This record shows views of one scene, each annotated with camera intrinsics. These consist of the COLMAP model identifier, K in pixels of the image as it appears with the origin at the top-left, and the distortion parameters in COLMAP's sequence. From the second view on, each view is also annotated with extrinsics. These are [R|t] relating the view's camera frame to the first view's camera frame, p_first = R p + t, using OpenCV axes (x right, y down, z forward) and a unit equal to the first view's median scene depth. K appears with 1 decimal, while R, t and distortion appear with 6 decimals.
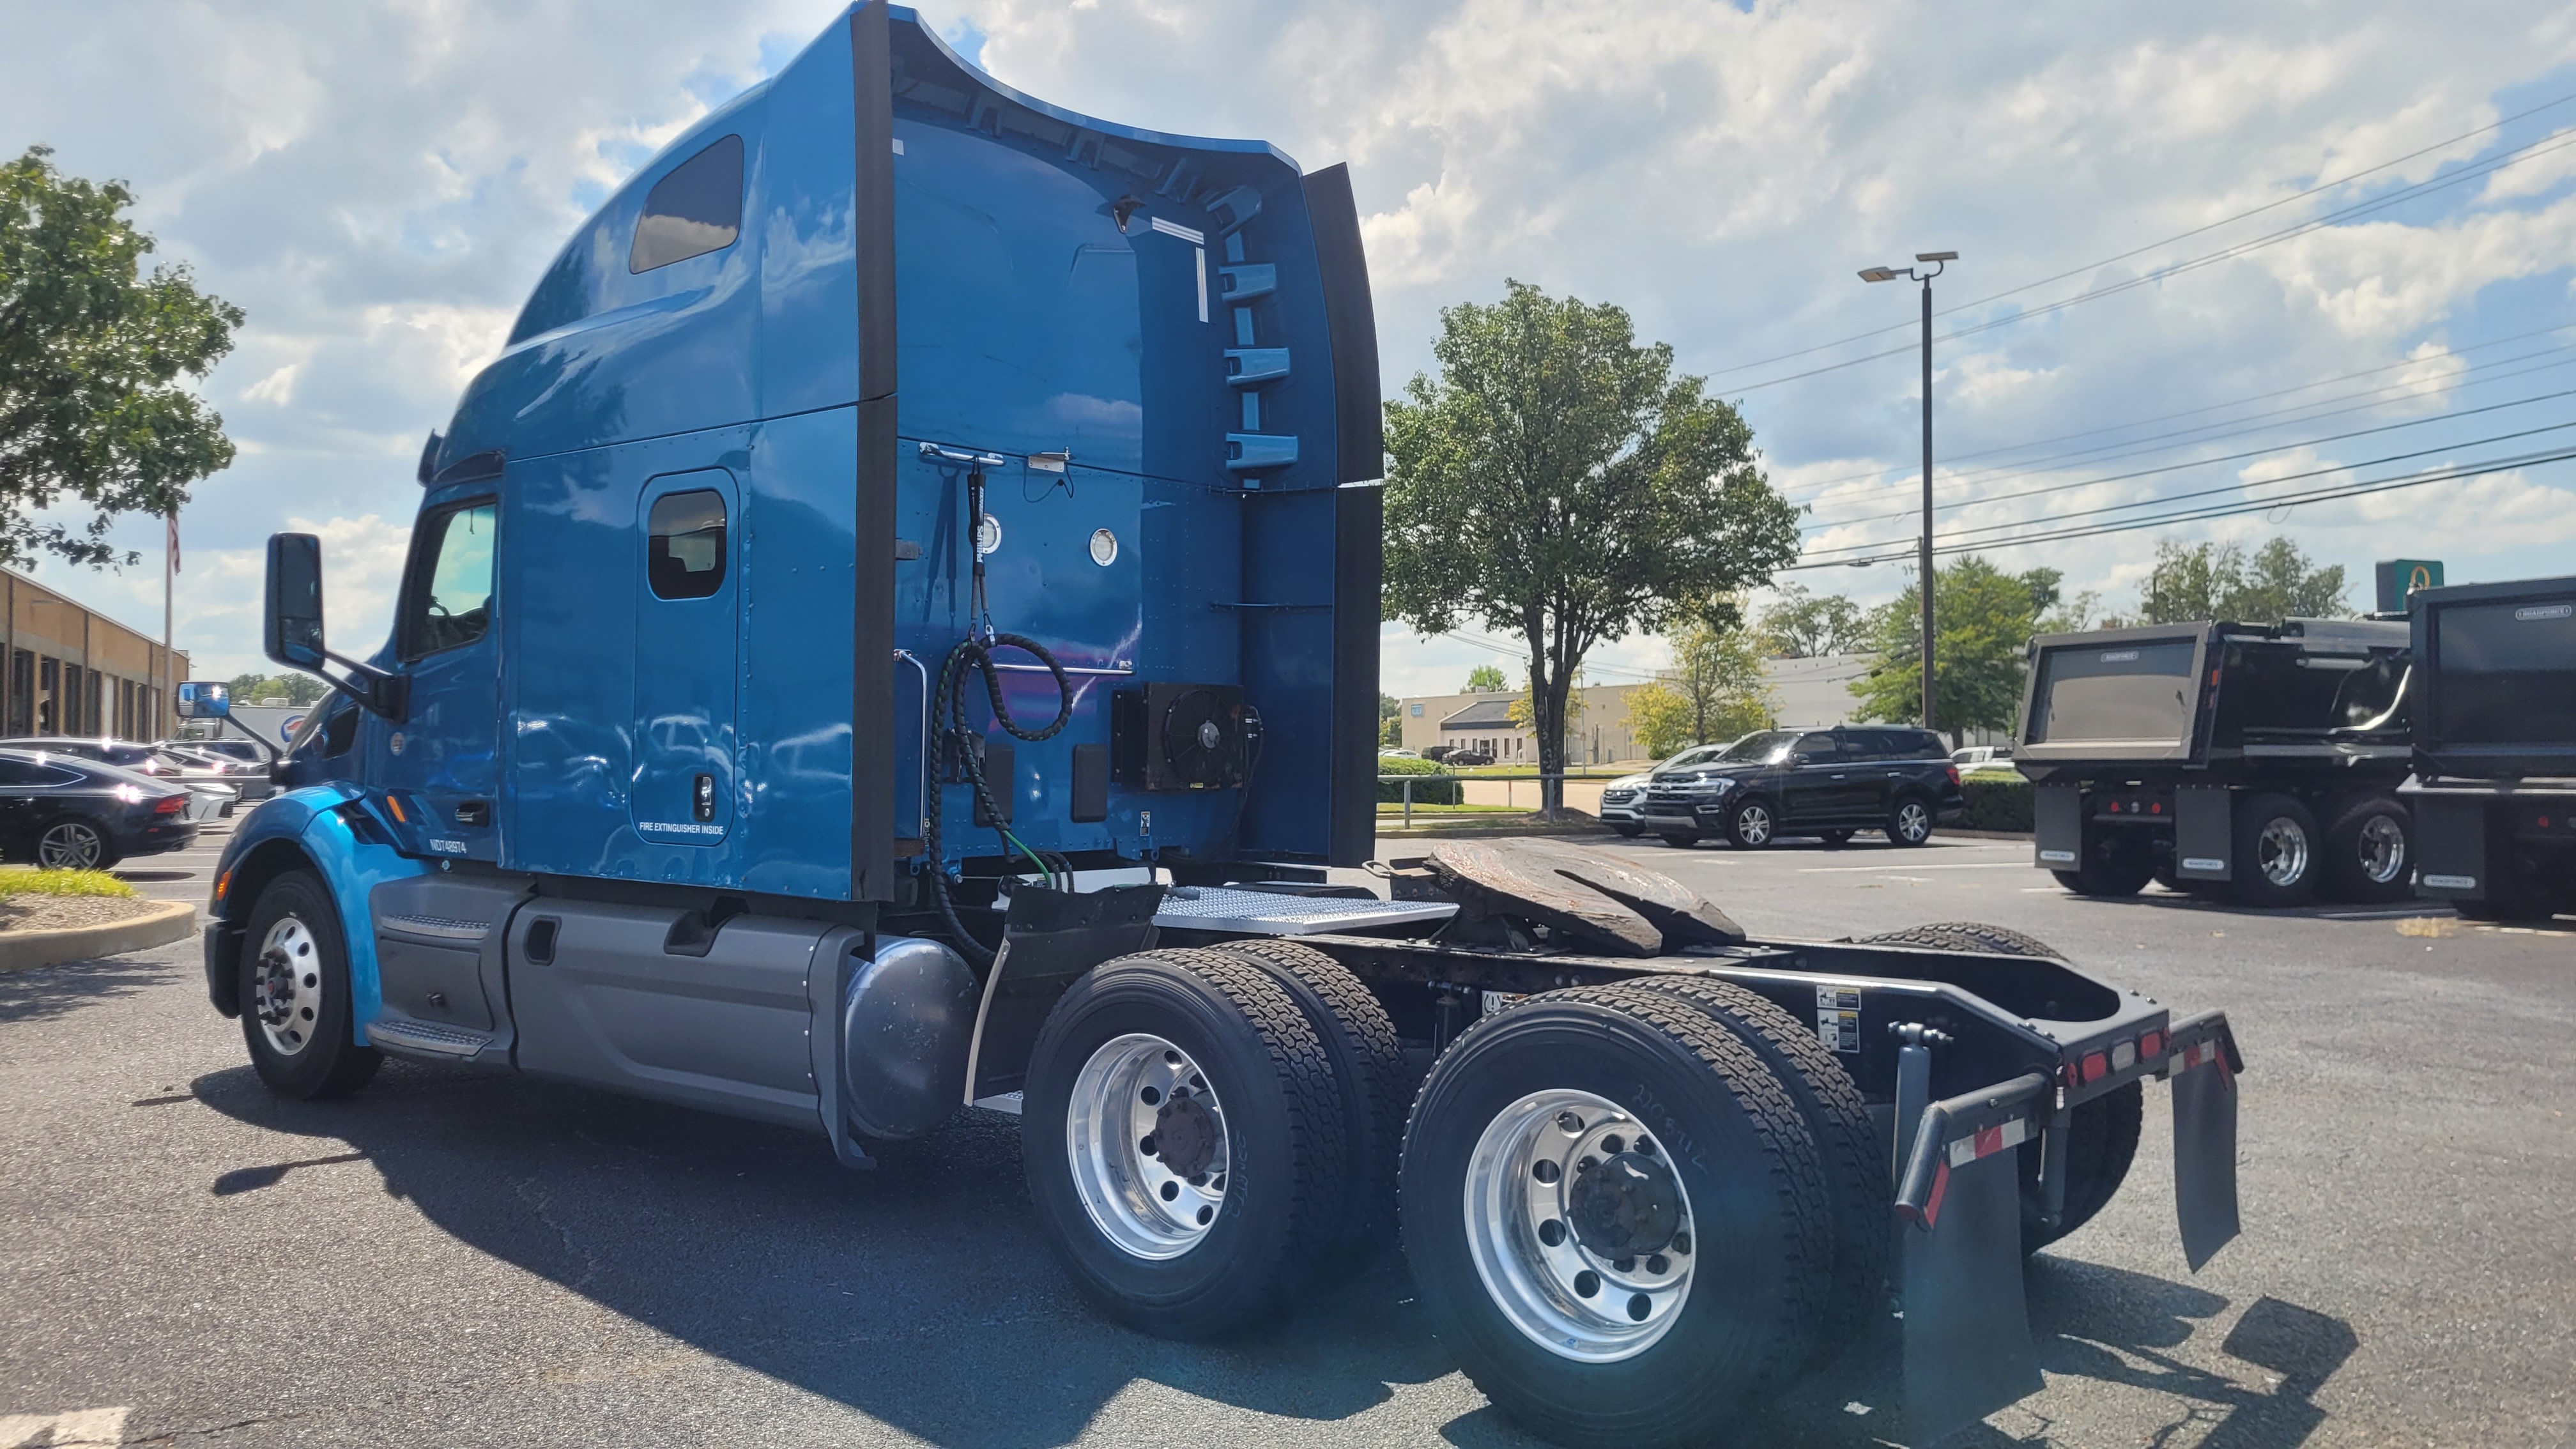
lens RADIAL K [[1946.3, 0, 1302.8], [0, 1946.3, 717.6], [0, 0, 1]] dist [0.041325, -0.026399]
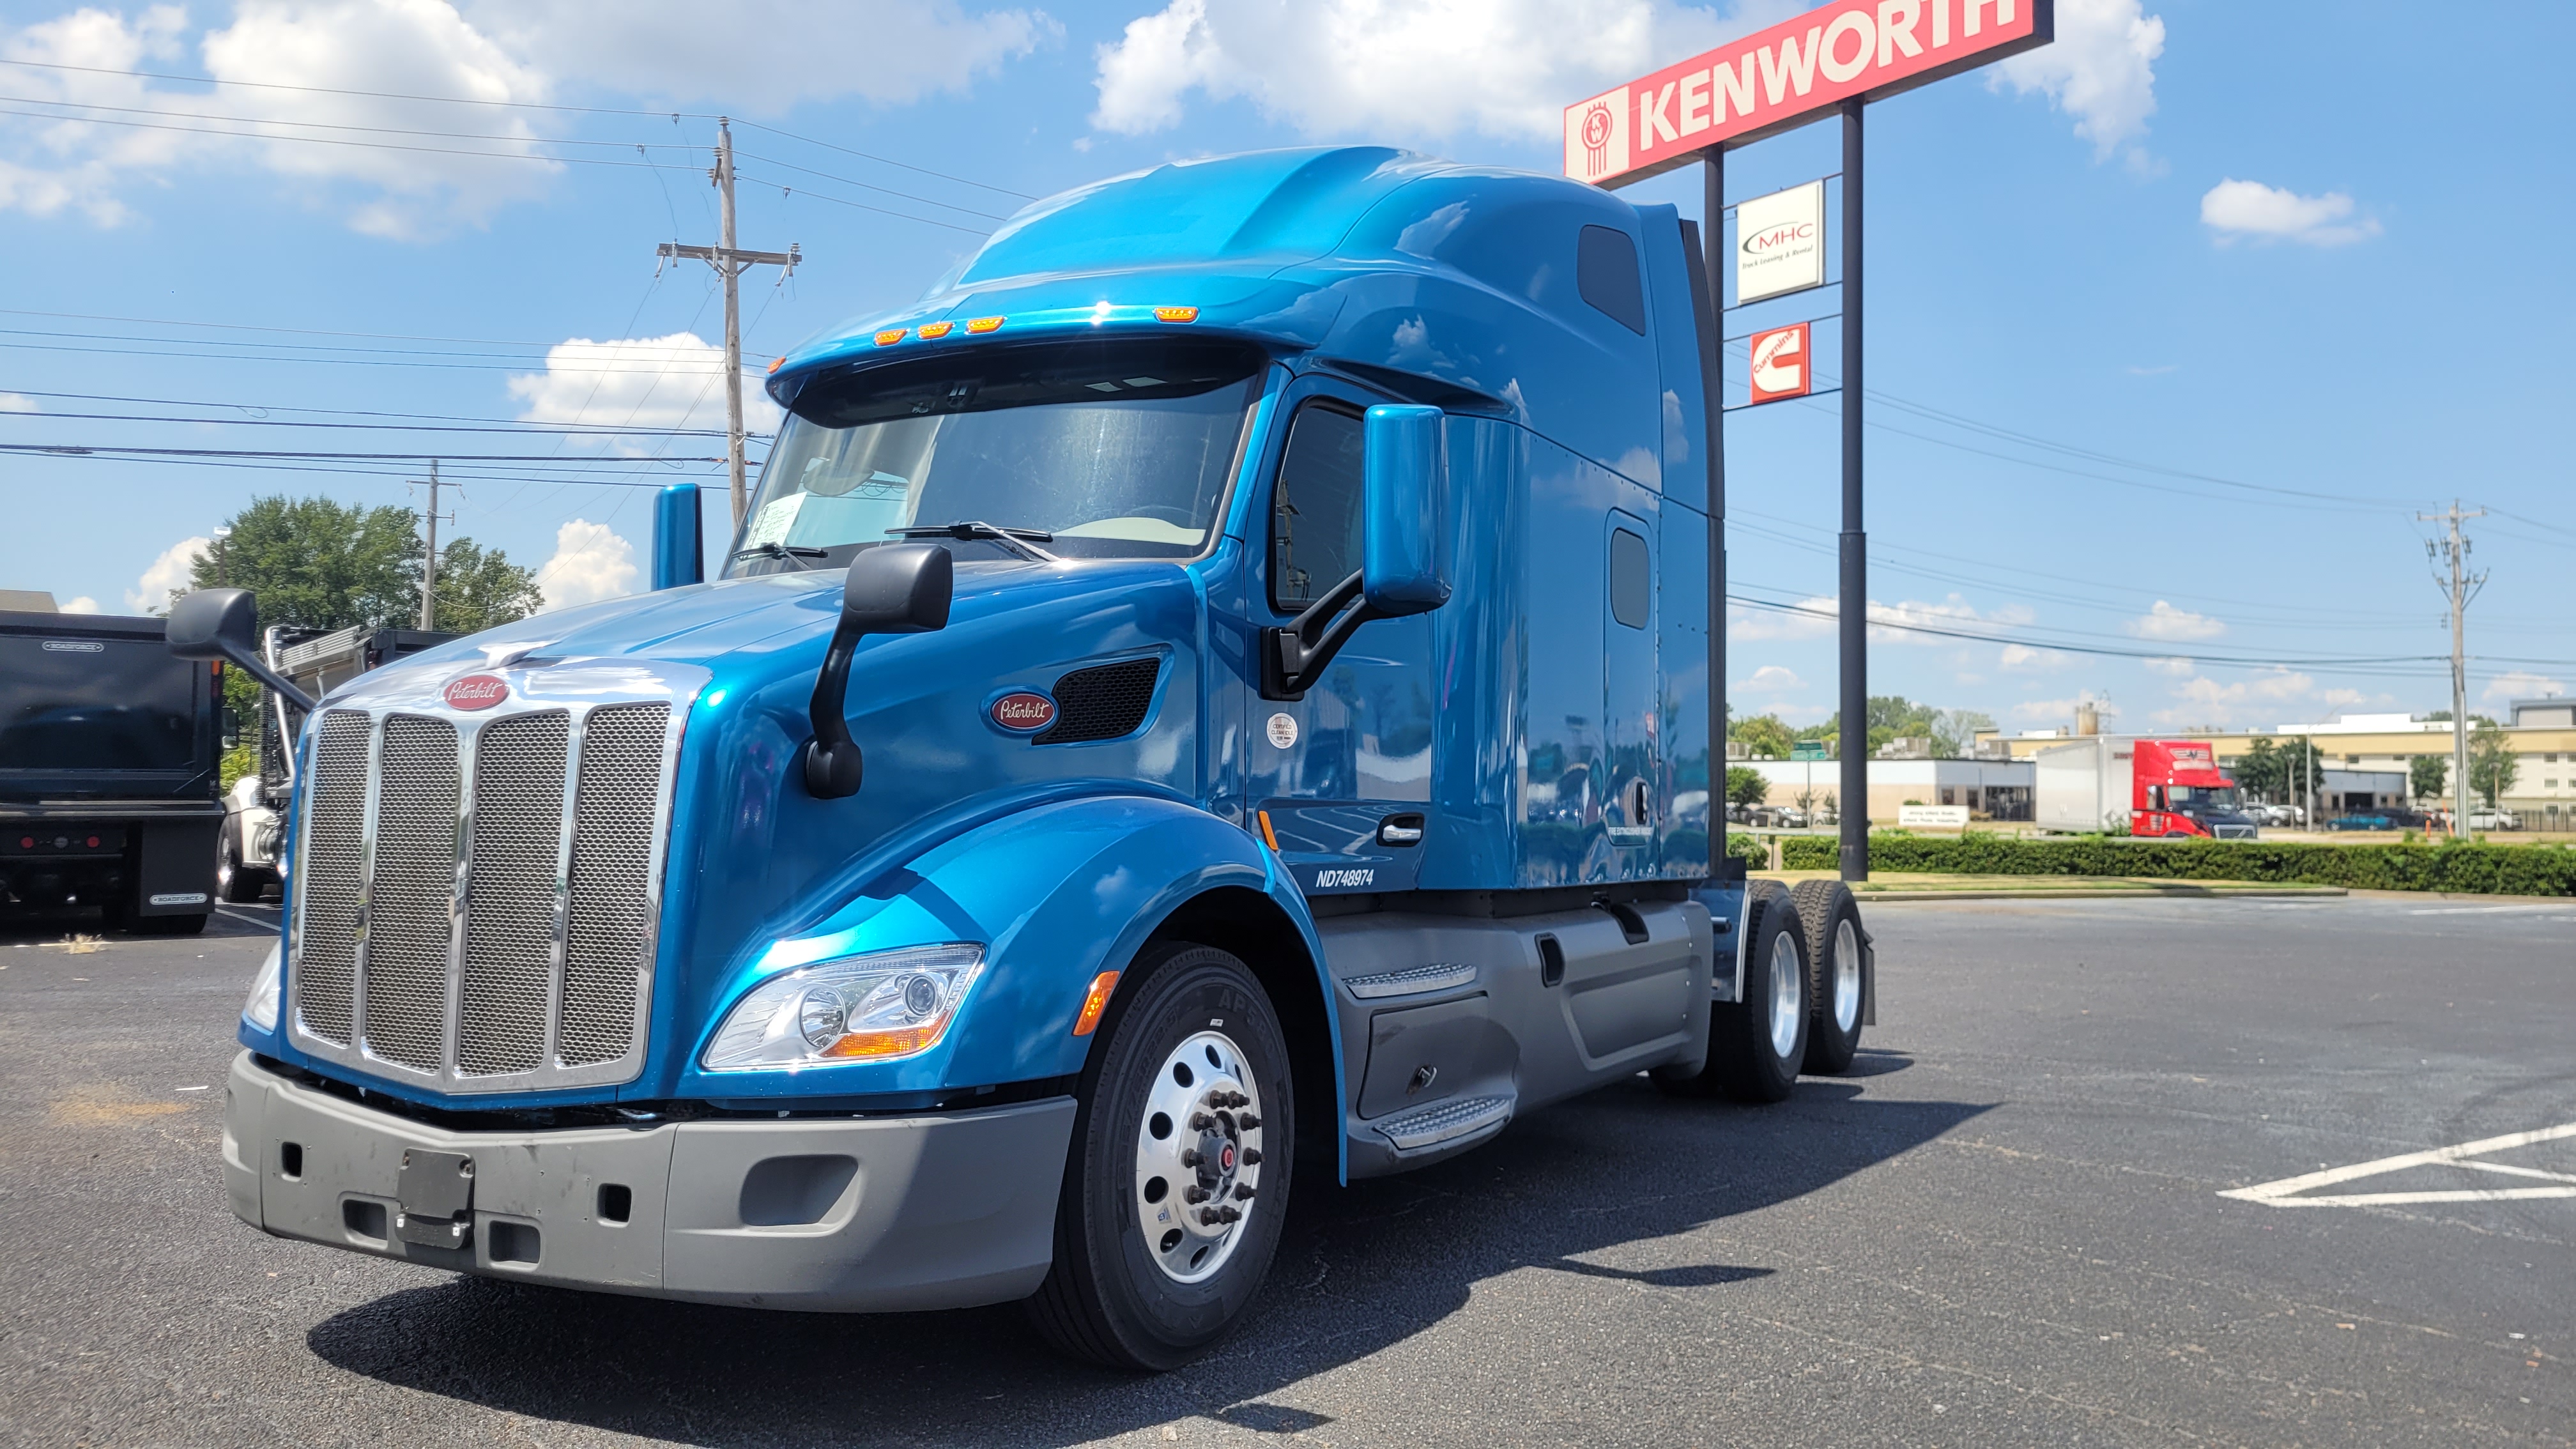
lens RADIAL K [[1946.3, 0, 1328.8], [0, 1946.3, 697.7], [0, 0, 1]] dist [0.041325, -0.026399]
pose [[-0.210567, 0.052999, 0.976142, -0.740784], [-0.026894, 0.997837, -0.059978, 0.027667], [-0.977209, -0.038882, -0.208686, 0.756305]]
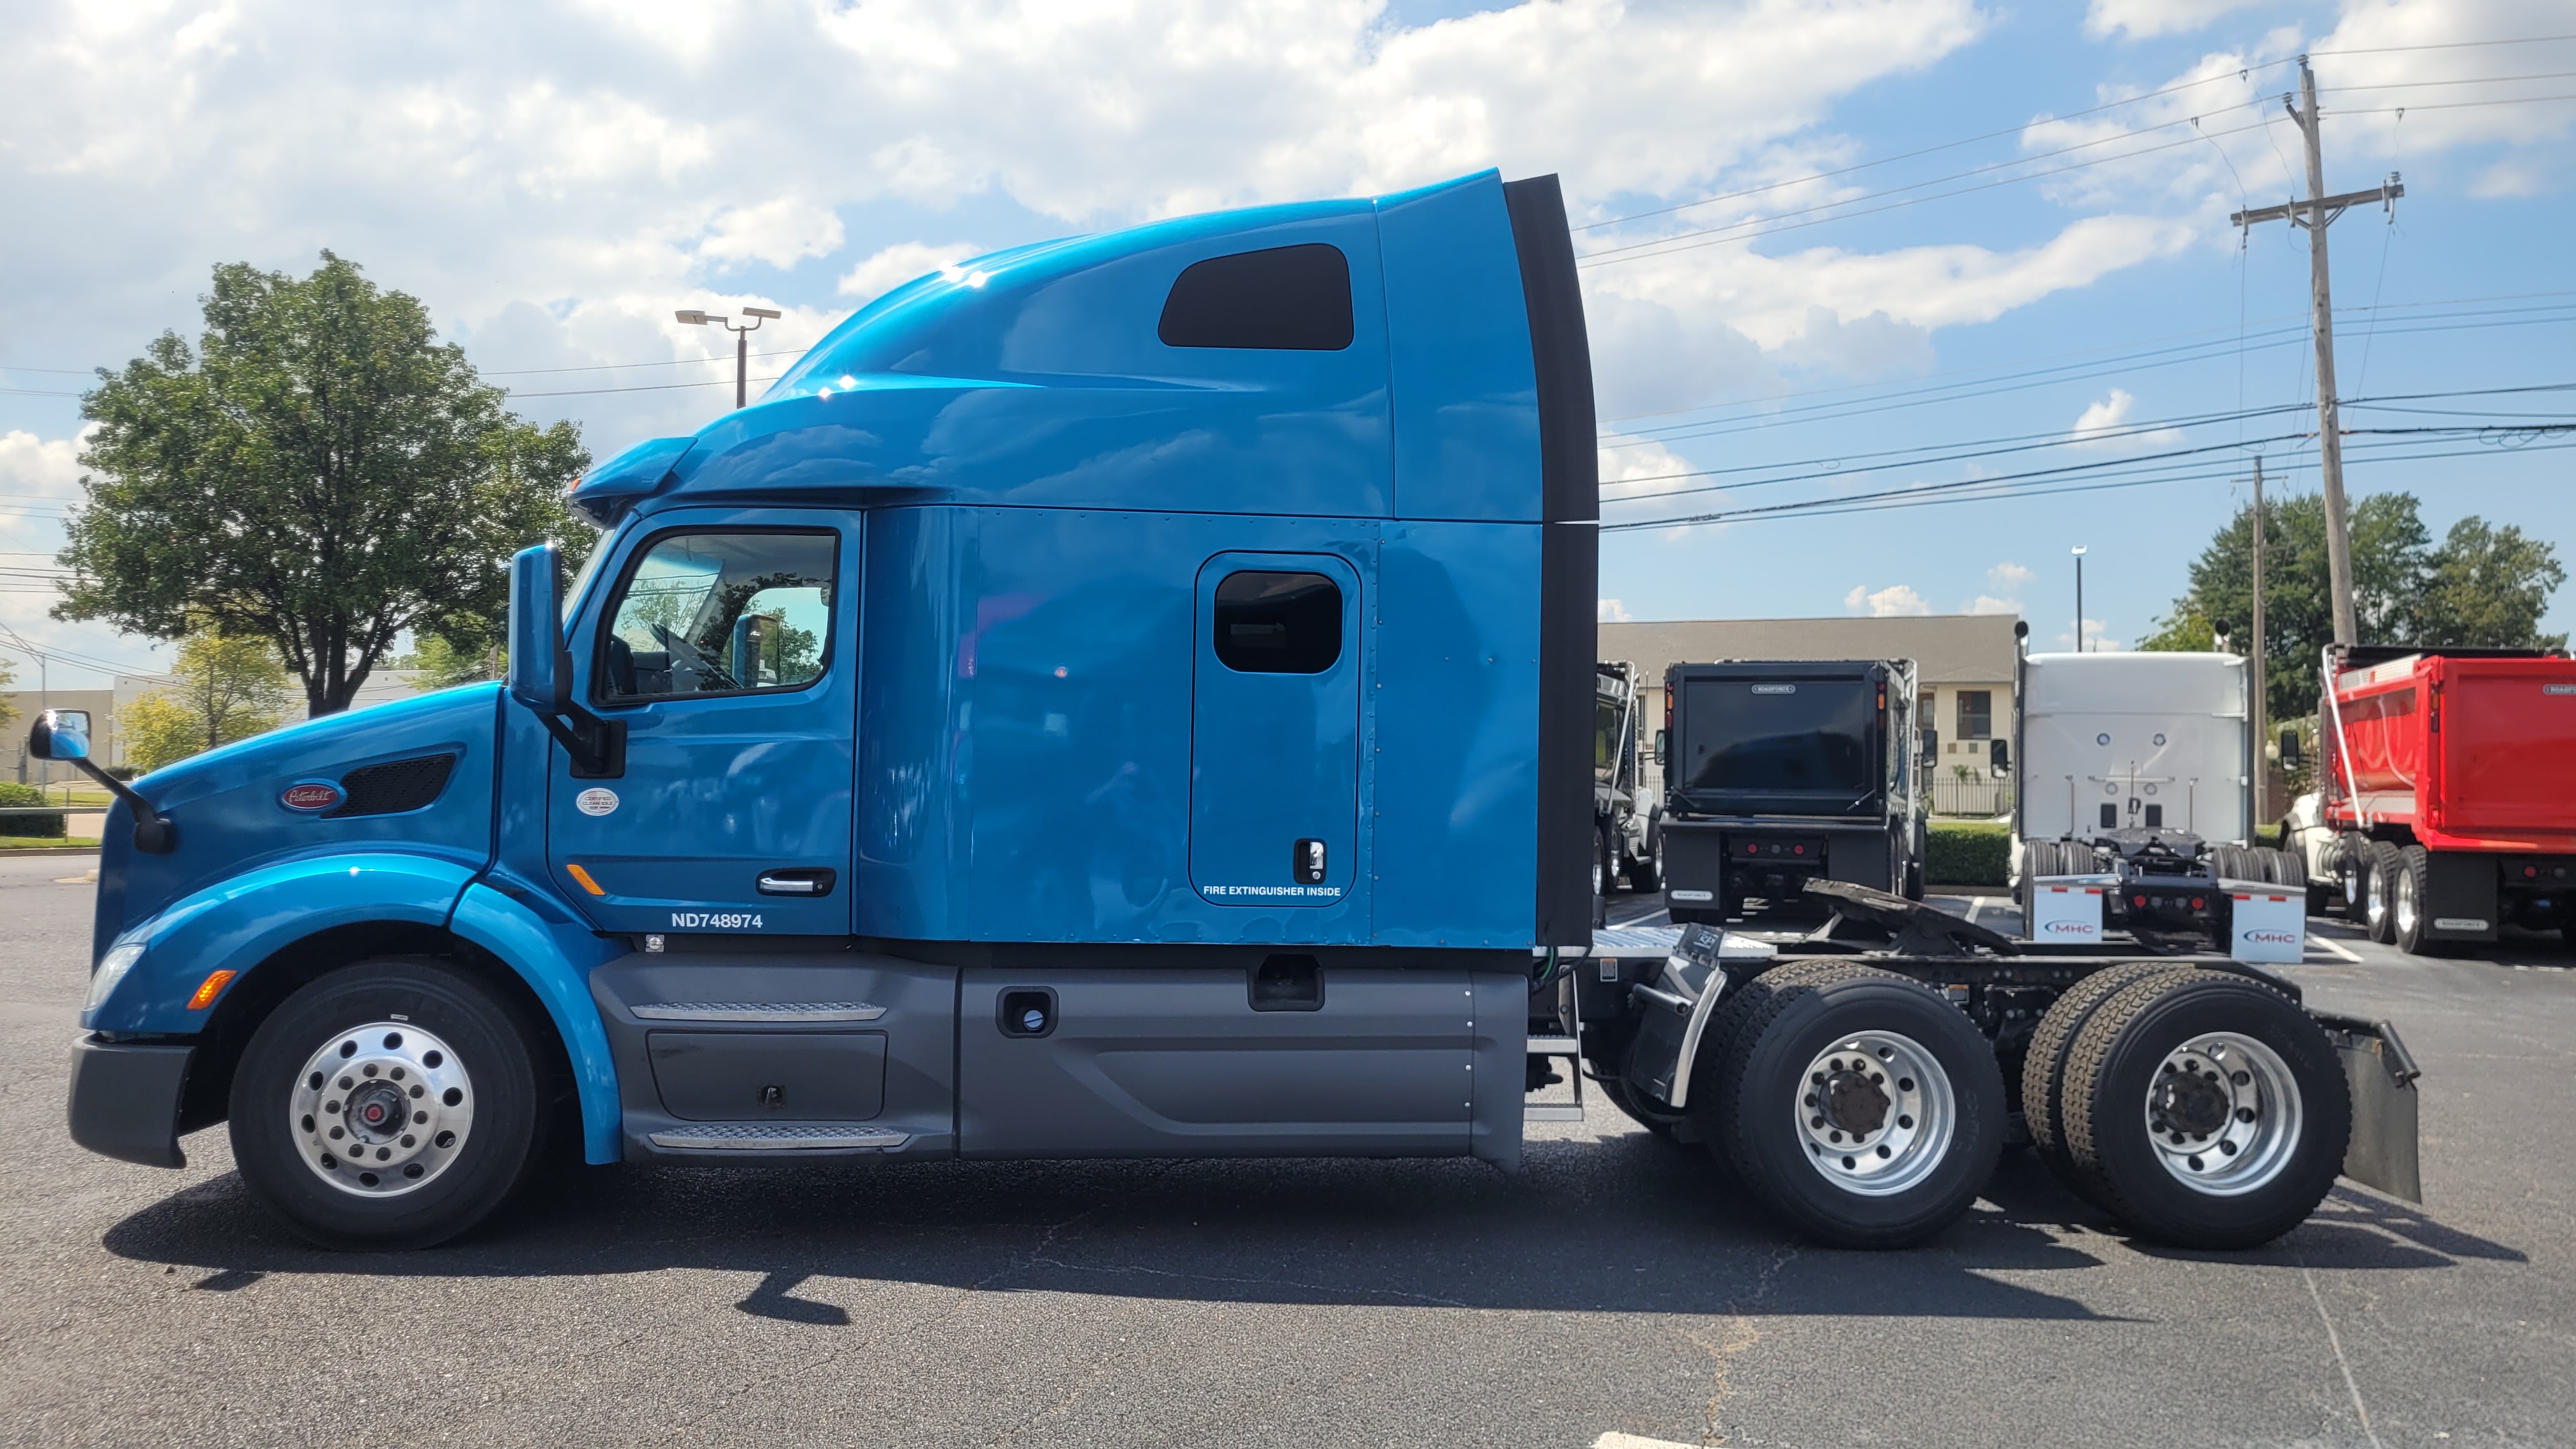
lens RADIAL K [[1946.3, 0, 1287.8], [0, 1946.3, 711.3], [0, 0, 1]] dist [0.041325, -0.026399]
pose [[0.716601, 0.032265, 0.696736, -0.559380], [-0.022713, 0.999479, -0.022923, -0.008524], [-0.697113, 0.000602, 0.716961, 0.132046]]
